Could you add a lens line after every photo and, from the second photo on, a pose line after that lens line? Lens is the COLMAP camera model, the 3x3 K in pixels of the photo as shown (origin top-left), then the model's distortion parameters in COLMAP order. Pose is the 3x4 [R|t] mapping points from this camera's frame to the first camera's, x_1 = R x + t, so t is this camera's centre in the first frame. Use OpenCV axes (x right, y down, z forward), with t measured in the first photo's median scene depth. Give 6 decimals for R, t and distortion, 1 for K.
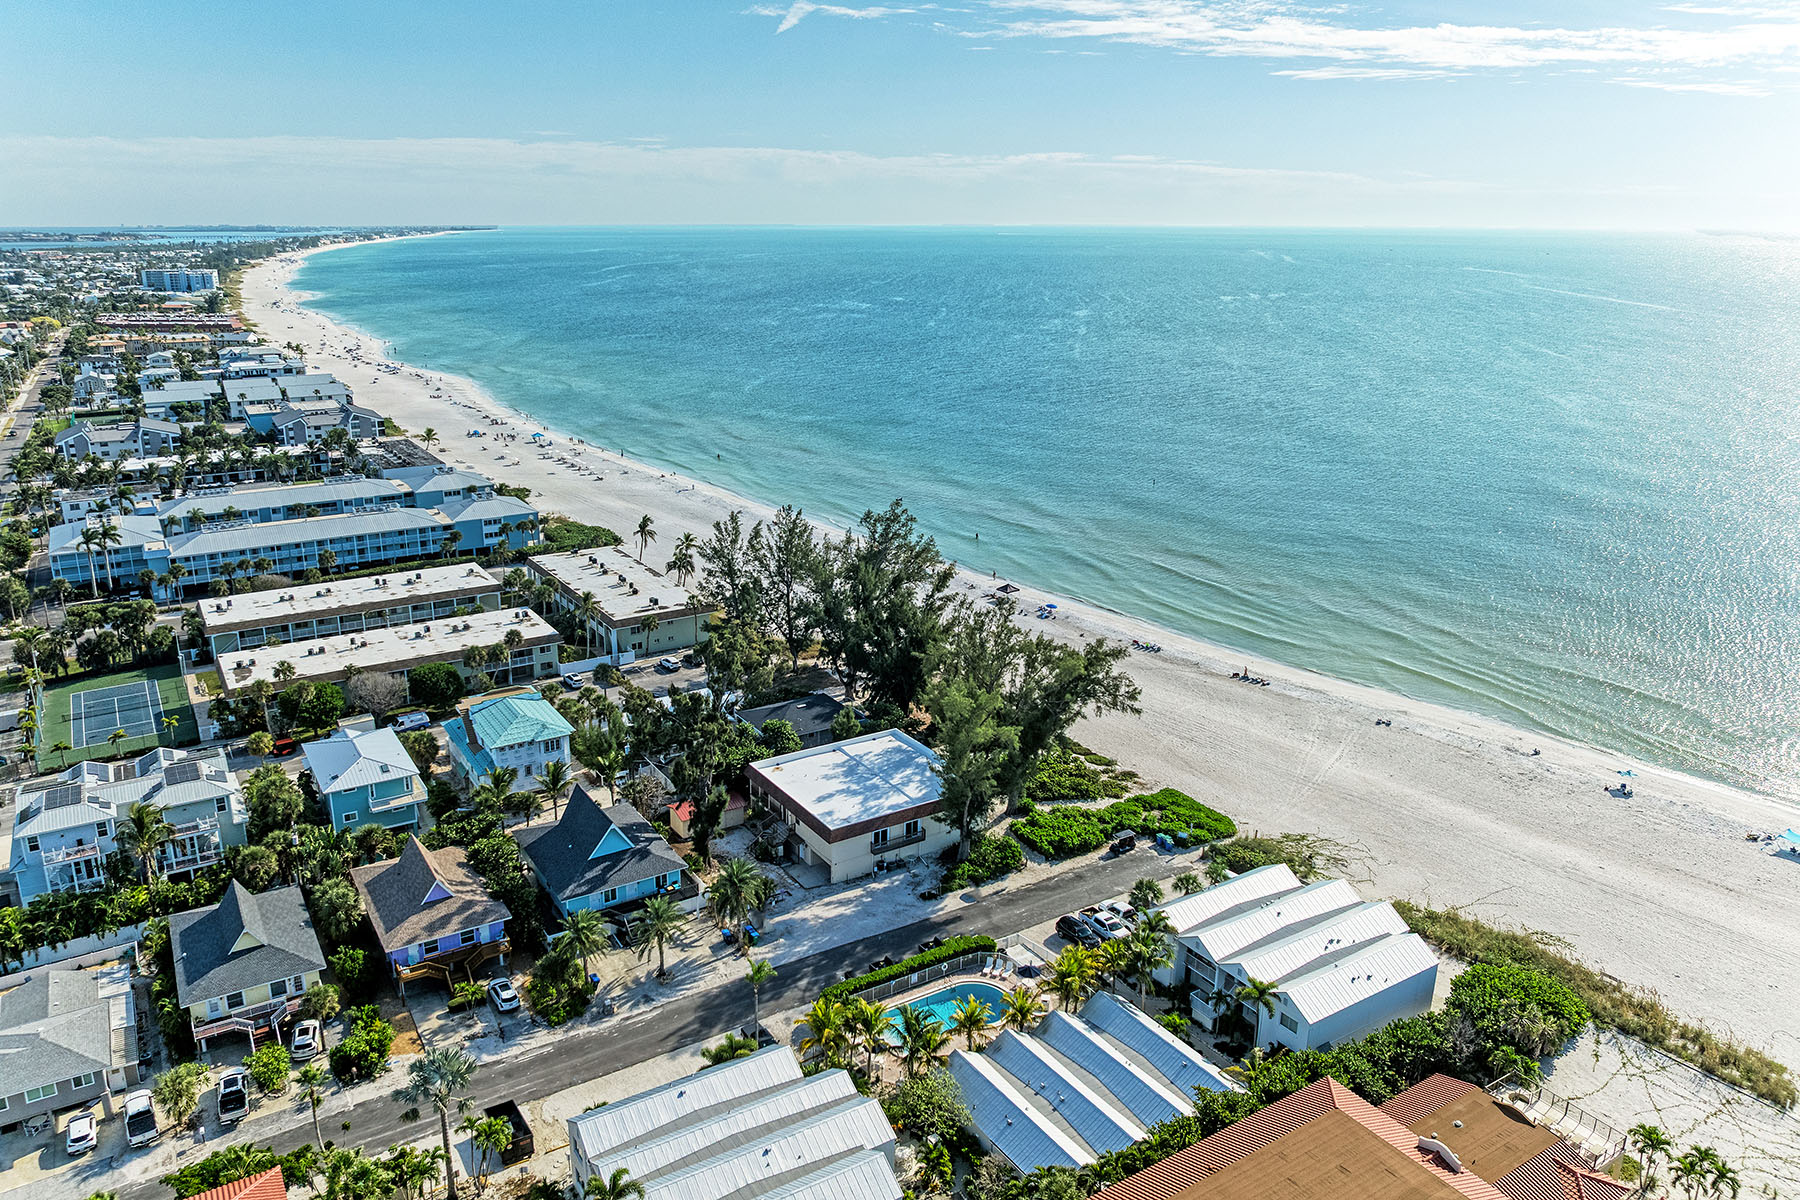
lens RADIAL K [[1253.9, 0, 881.7], [0, 1253.9, 610.2], [0, 0, 1]] dist [-0.030402, 0.019108]
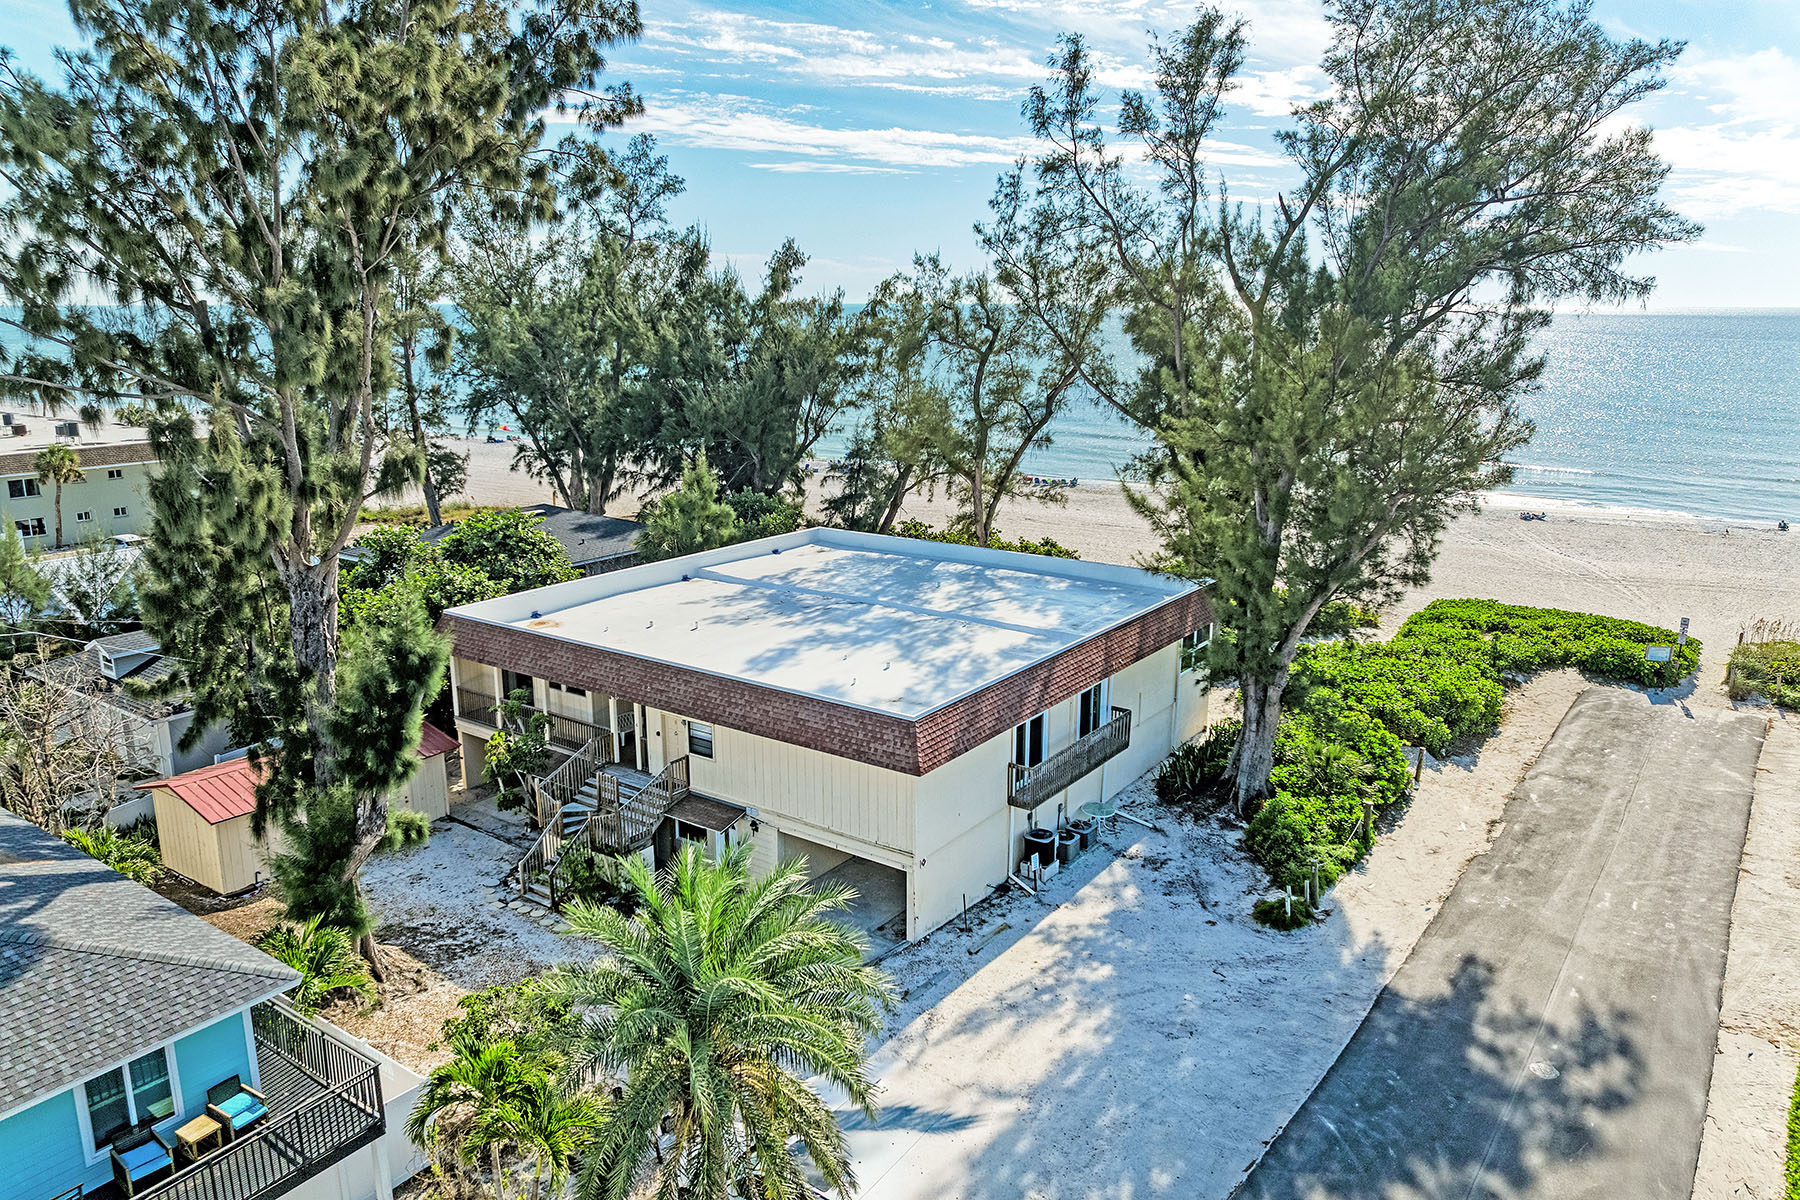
lens RADIAL K [[1253.9, 0, 913.5], [0, 1253.9, 599.2], [0, 0, 1]] dist [-0.030402, 0.019108]
pose [[0.917956, -0.086319, 0.387177, -0.091106], [0.112213, 0.992677, -0.044734, 0.112223], [-0.380481, 0.084510, 0.920919, 0.531187]]
